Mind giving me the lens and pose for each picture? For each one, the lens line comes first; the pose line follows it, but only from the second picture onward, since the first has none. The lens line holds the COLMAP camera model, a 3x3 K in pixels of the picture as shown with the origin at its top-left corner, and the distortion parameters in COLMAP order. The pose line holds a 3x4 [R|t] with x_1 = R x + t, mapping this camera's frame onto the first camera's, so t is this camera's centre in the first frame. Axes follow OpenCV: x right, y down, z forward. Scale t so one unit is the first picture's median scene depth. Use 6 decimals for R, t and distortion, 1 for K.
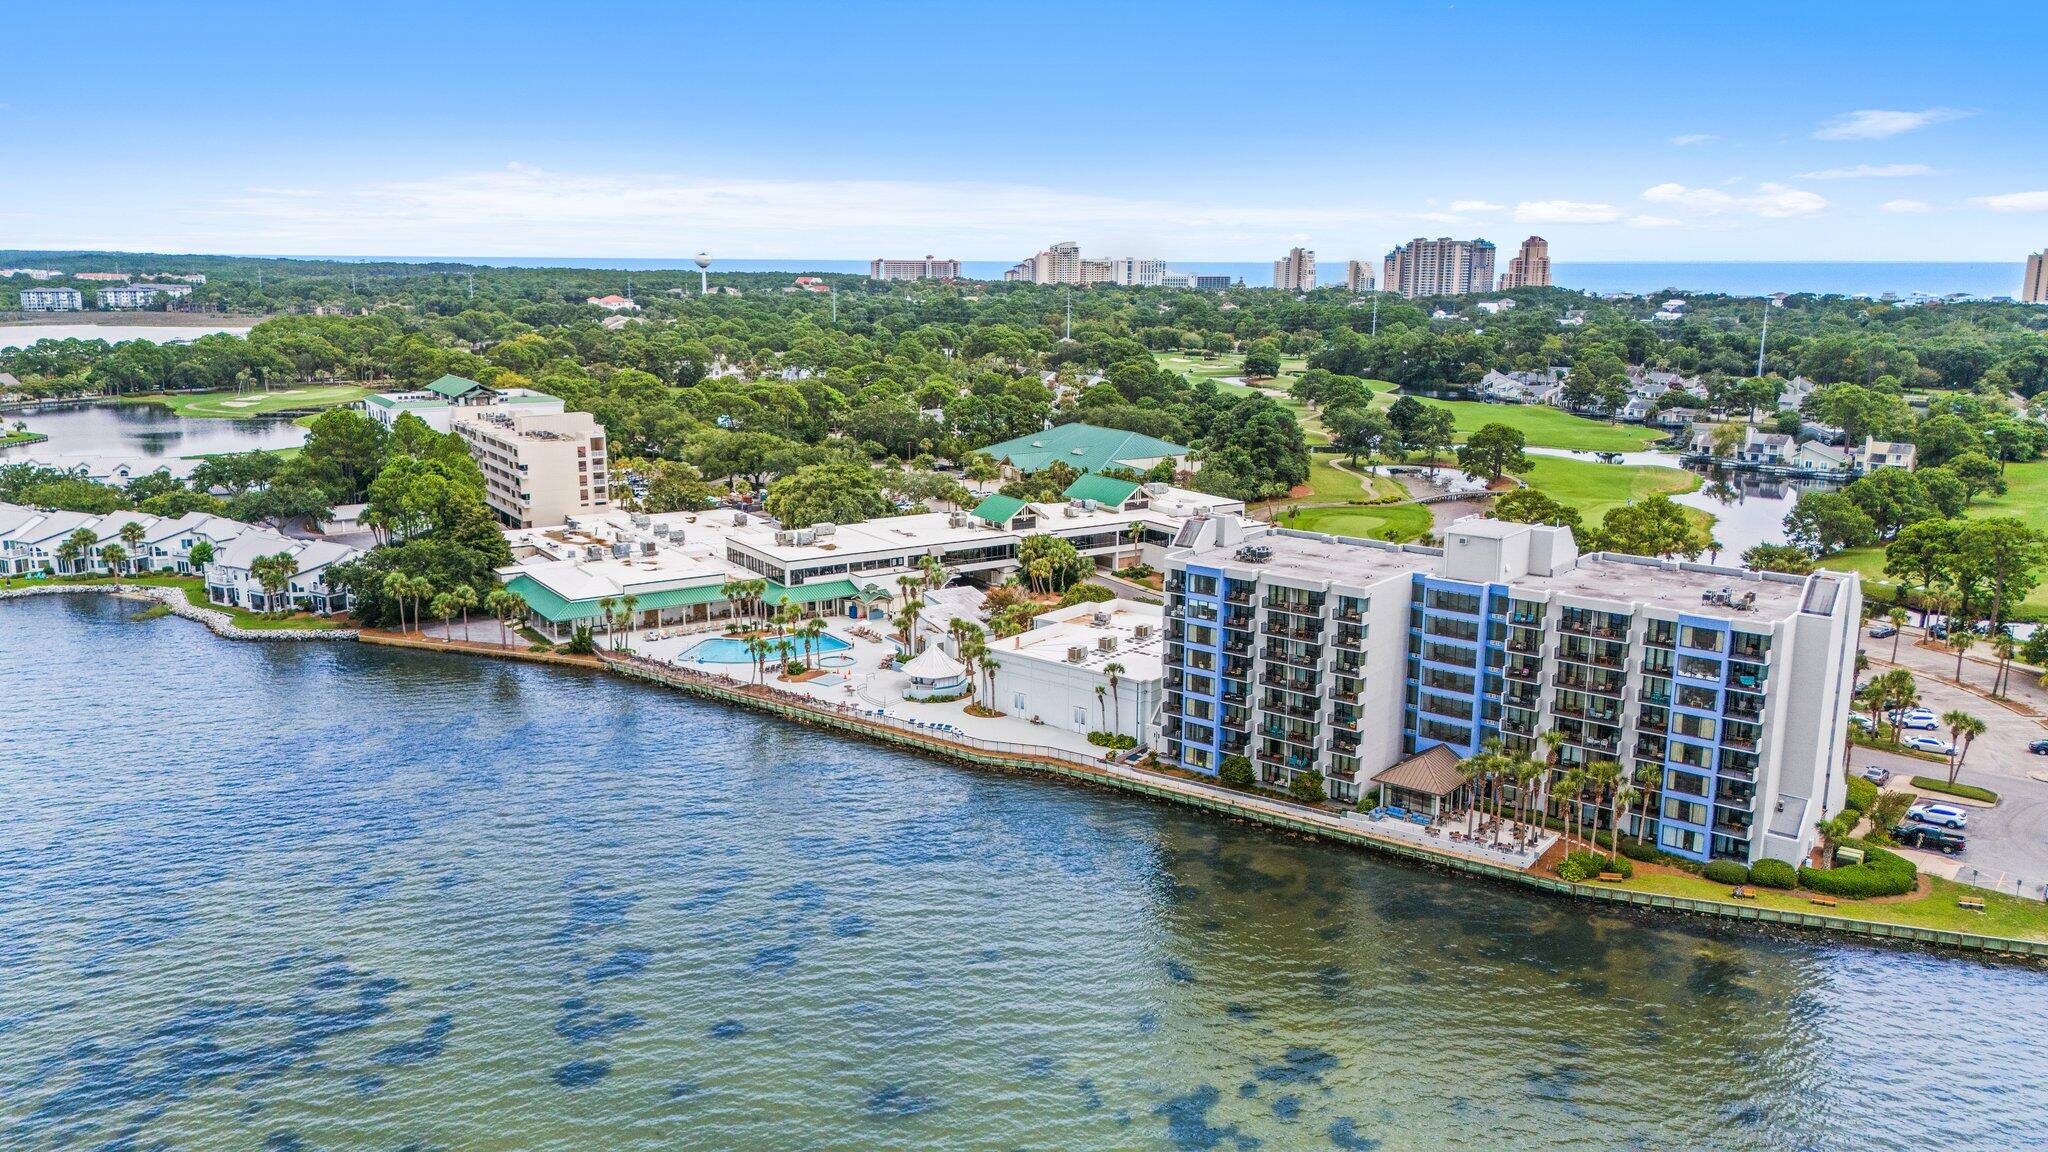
lens RADIAL K [[1512.0, 0, 1024.0], [0, 1512.0, 576.0], [0, 0, 1]] dist [0.028592, 0.004196]
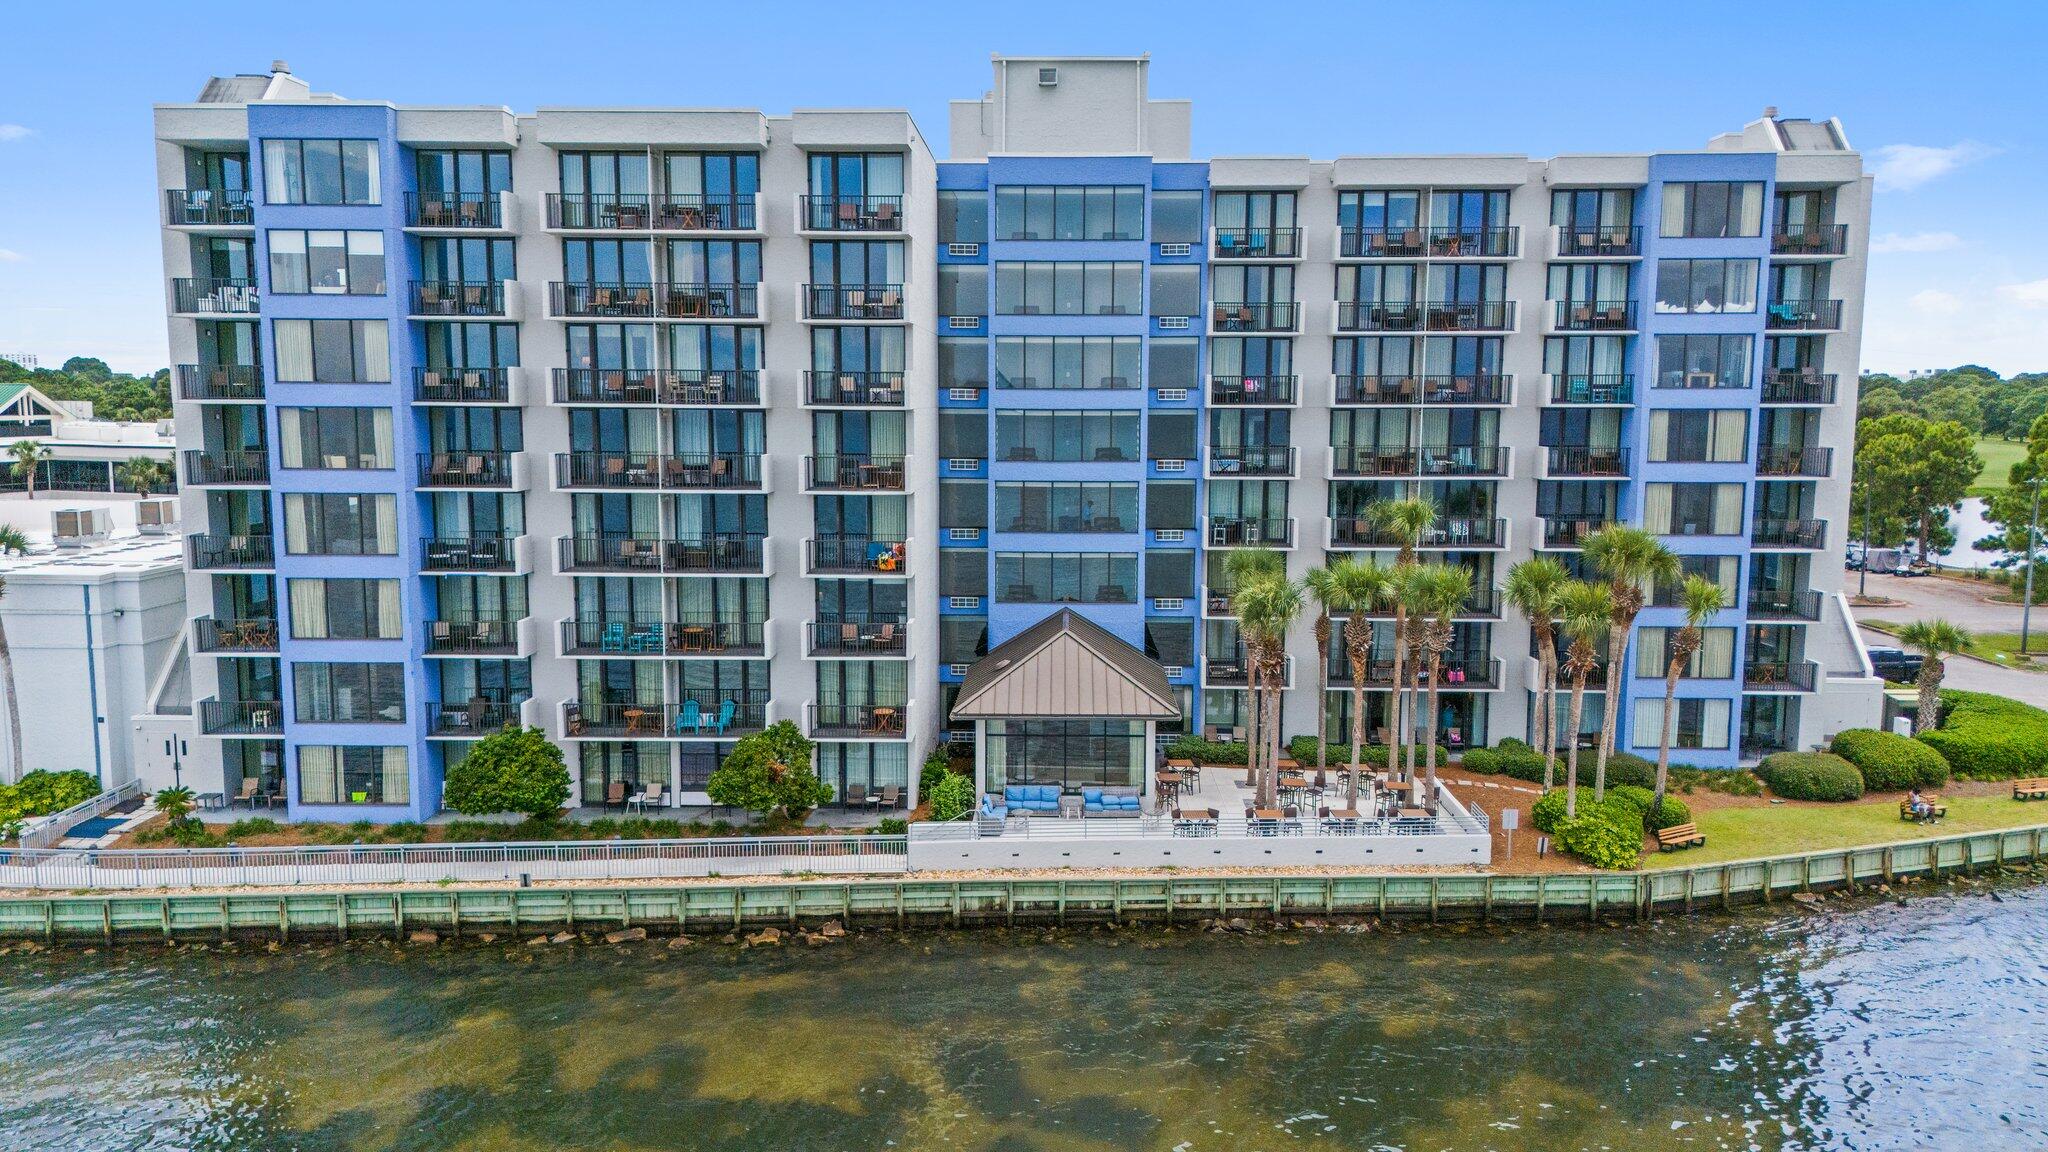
lens RADIAL K [[1512.0, 0, 1024.0], [0, 1512.0, 576.0], [0, 0, 1]] dist [0.028592, 0.004196]
pose [[0.789422, -0.073911, 0.609385, 0.039384], [0.131869, 0.989967, -0.050757, 0.114566], [-0.599520, 0.120428, 0.791248, 0.679252]]
